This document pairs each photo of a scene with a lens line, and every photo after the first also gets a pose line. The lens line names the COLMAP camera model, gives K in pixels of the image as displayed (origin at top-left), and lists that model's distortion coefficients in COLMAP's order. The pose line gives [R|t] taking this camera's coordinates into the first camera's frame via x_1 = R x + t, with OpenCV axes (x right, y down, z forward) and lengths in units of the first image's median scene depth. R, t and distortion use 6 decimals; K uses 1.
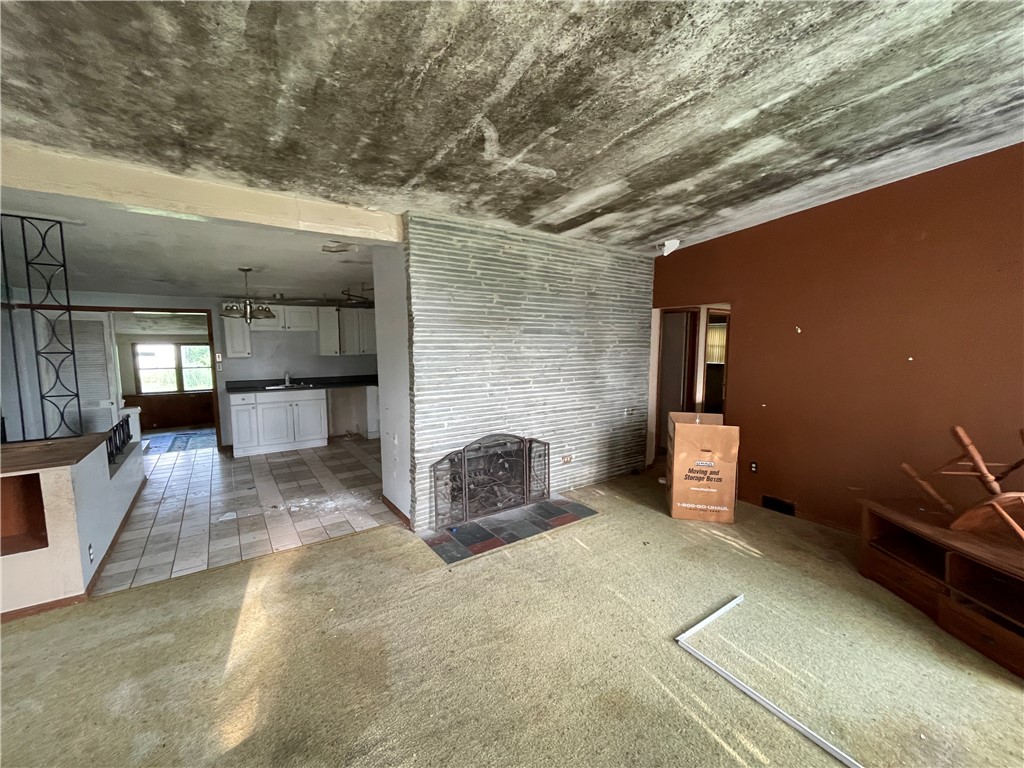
lens RADIAL K [[412.8, 0, 506.0], [0, 412.8, 385.8], [0, 0, 1]] dist [0.001336, -0.000984]
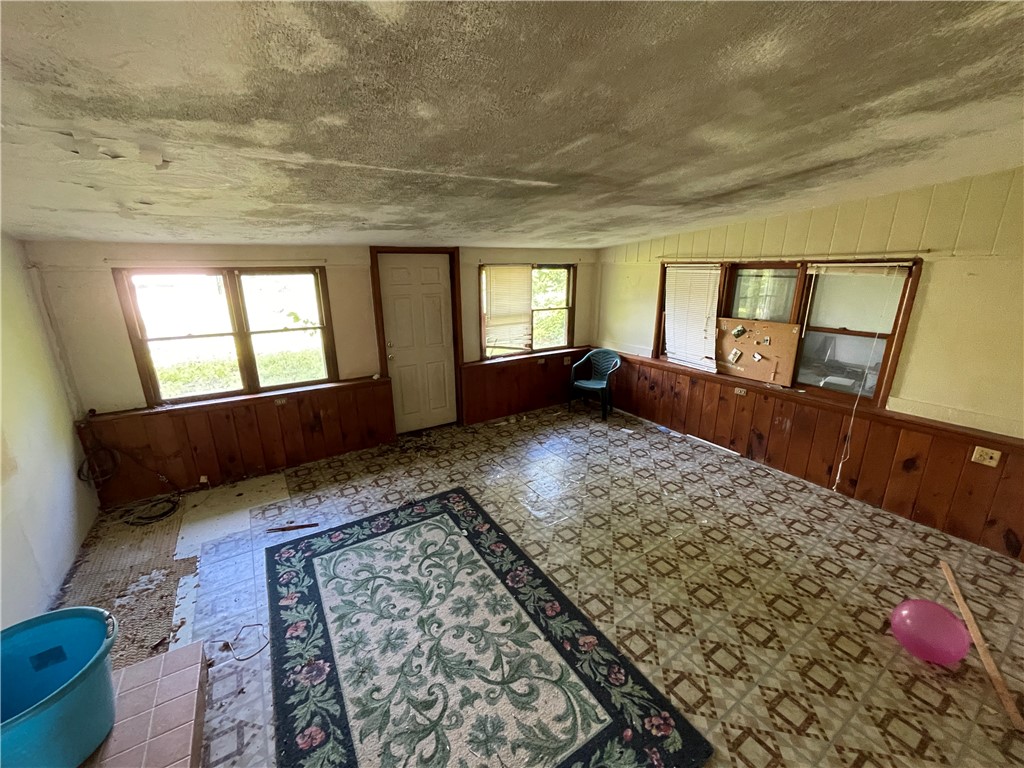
lens RADIAL K [[412.8, 0, 510.8], [0, 412.8, 385.6], [0, 0, 1]] dist [0.001336, -0.000984]
pose [[0.999090, 0.008297, -0.041837, -1.399498], [-0.001118, 0.985654, 0.168772, -0.165861], [0.042637, -0.168572, 0.984767, 1.653404]]
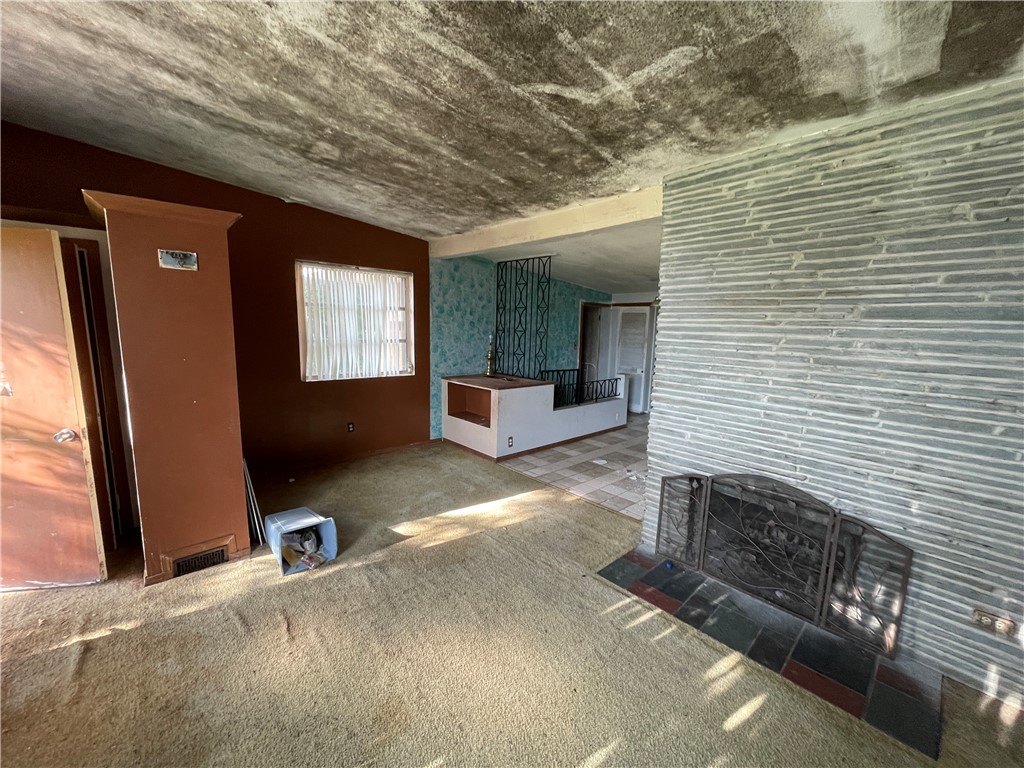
lens RADIAL K [[412.8, 0, 509.2], [0, 412.8, 385.2], [0, 0, 1]] dist [0.001336, -0.000984]
pose [[0.126178, 0.148546, -0.980823, 0.573259], [-0.126662, 0.983045, 0.132588, -0.061683], [0.983888, 0.107503, 0.142854, 0.546677]]
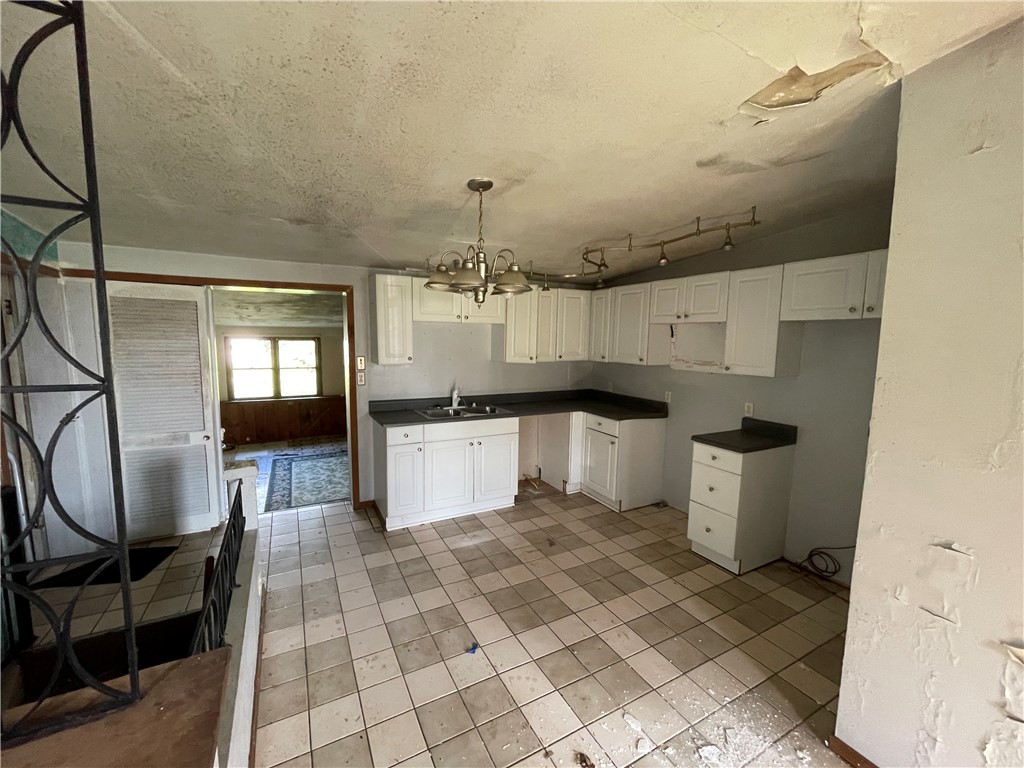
lens RADIAL K [[412.8, 0, 507.8], [0, 412.8, 384.0], [0, 0, 1]] dist [0.001336, -0.000984]
pose [[0.993154, 0.028433, -0.113302, -0.679862], [-0.028291, 0.999596, 0.002863, -0.075798], [0.113337, 0.000362, 0.993557, 0.677800]]
